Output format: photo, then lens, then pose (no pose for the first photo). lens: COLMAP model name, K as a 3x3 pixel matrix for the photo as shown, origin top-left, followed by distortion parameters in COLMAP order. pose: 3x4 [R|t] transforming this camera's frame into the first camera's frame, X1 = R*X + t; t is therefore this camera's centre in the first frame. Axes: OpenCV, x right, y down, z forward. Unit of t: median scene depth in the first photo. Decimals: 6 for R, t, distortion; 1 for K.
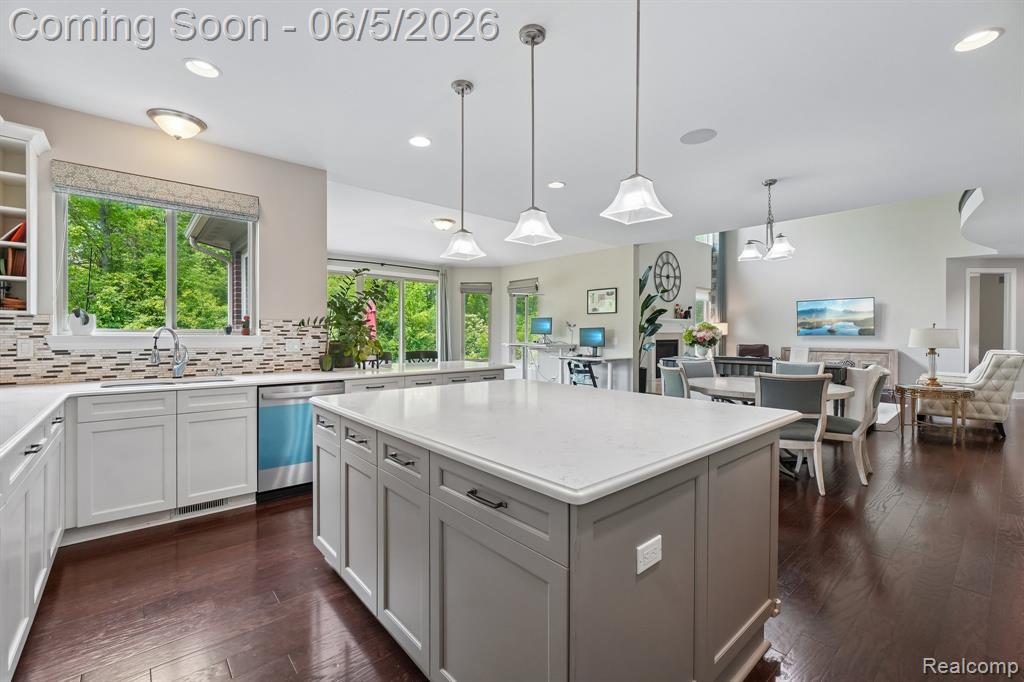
lens RADIAL K [[441.0, 0, 515.5], [0, 441.0, 338.1], [0, 0, 1]] dist [-0.012781, 0.004660]
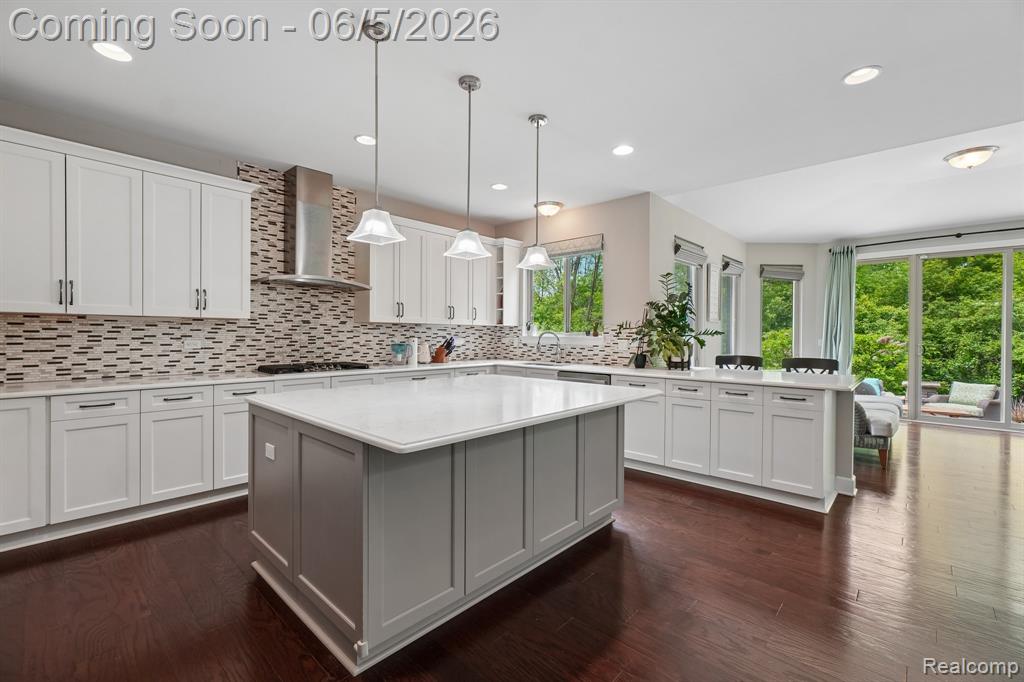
lens RADIAL K [[441.0, 0, 513.3], [0, 441.0, 338.4], [0, 0, 1]] dist [-0.012781, 0.004660]
pose [[0.102945, 0.006582, -0.994665, 0.336482], [-0.013713, 0.999892, 0.005197, -0.001904], [0.994592, 0.013105, 0.103024, 0.273515]]
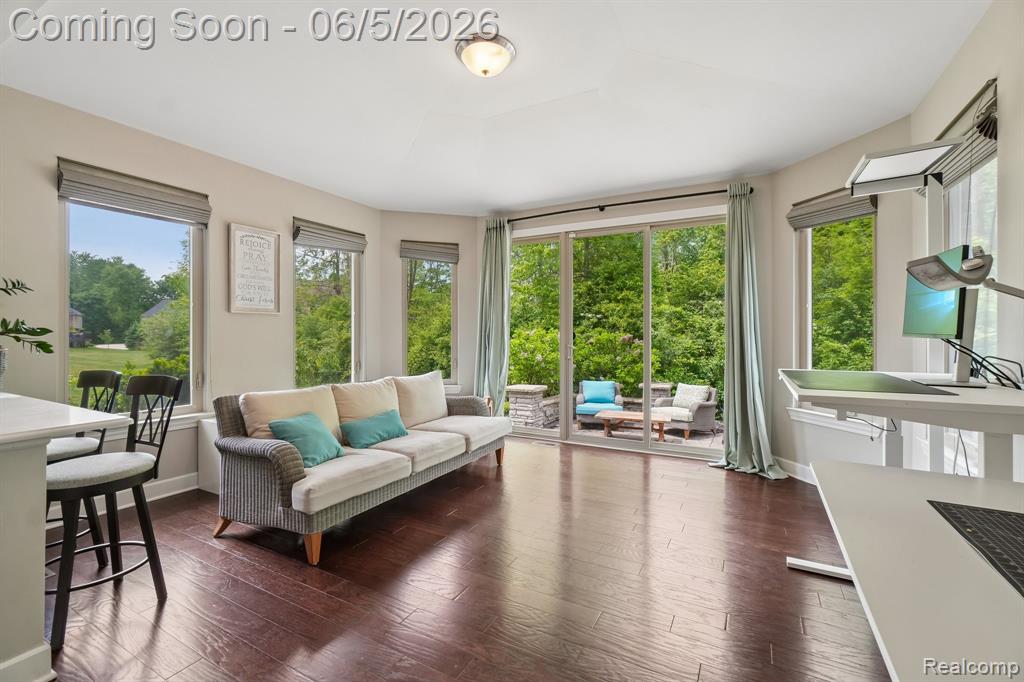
lens RADIAL K [[441.0, 0, 514.7], [0, 441.0, 336.0], [0, 0, 1]] dist [-0.012781, 0.004660]
pose [[0.347748, 0.000697, -0.937588, 0.191735], [-0.009469, 0.999951, -0.002769, -0.007535], [0.937540, 0.009841, 0.347737, 0.790575]]
